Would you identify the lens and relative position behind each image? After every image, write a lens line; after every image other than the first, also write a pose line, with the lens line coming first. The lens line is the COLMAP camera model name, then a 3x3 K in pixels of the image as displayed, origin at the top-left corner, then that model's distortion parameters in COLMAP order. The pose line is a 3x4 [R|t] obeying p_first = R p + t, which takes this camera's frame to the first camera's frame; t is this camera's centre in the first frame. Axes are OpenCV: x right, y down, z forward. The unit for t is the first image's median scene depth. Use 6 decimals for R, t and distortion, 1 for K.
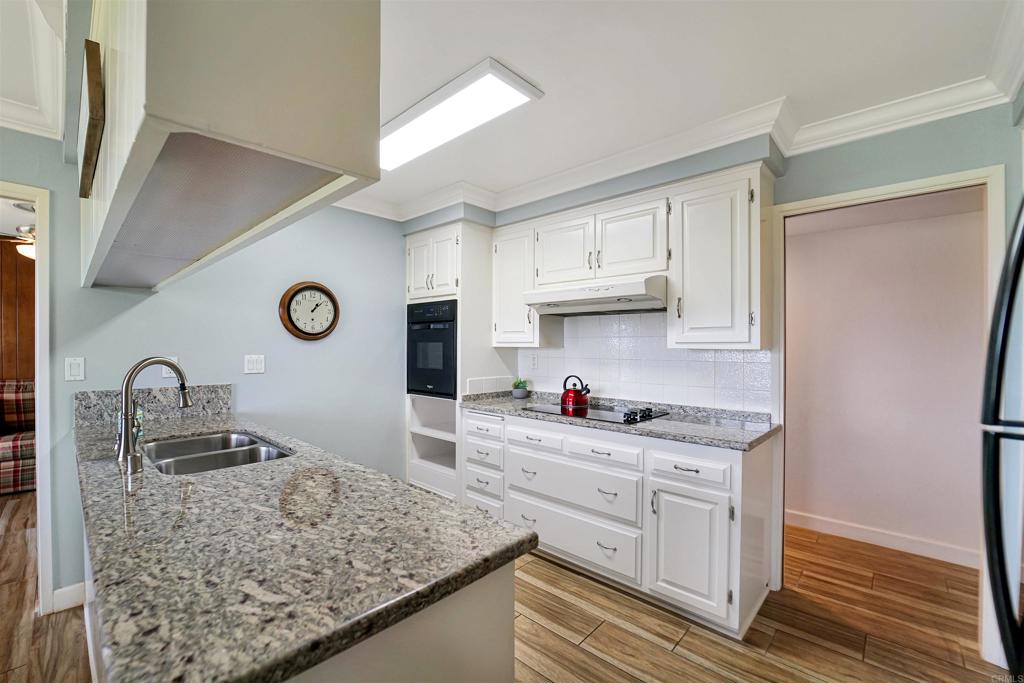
lens RADIAL K [[424.3, 0, 498.8], [0, 424.3, 341.1], [0, 0, 1]] dist [-0.016339, -0.000337]
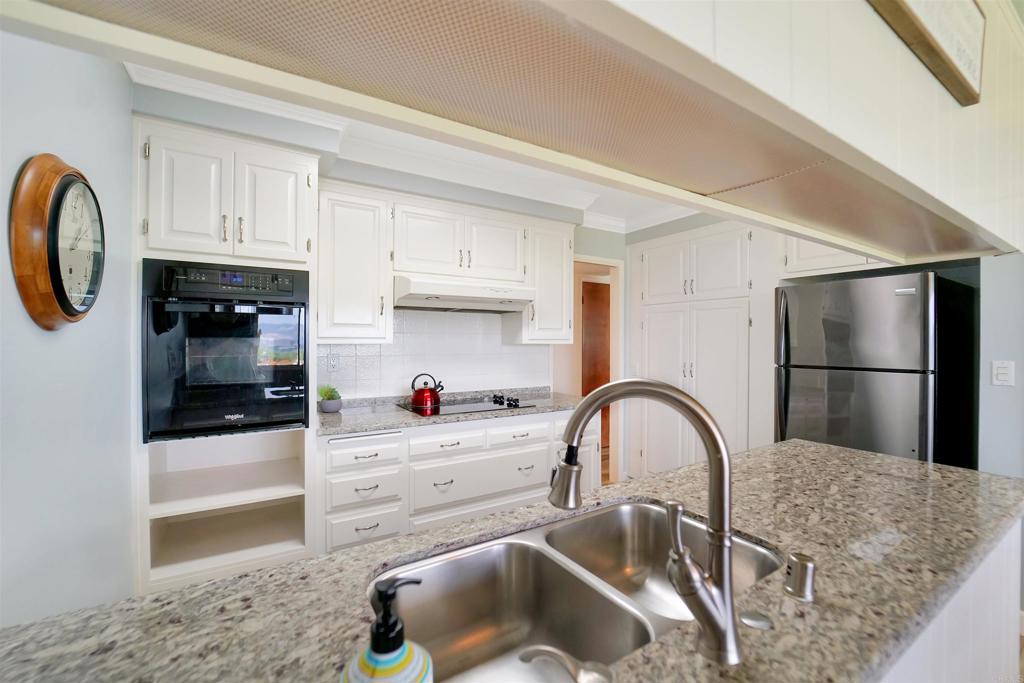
lens RADIAL K [[425.8, 0, 514.8], [0, 425.8, 336.6], [0, 0, 1]] dist [-0.022246, 0.000729]
pose [[0.250823, 0.006219, 0.968013, -0.789983], [-0.008688, 0.999954, -0.004173, 0.001262], [-0.967994, -0.007364, 0.250865, 0.656647]]
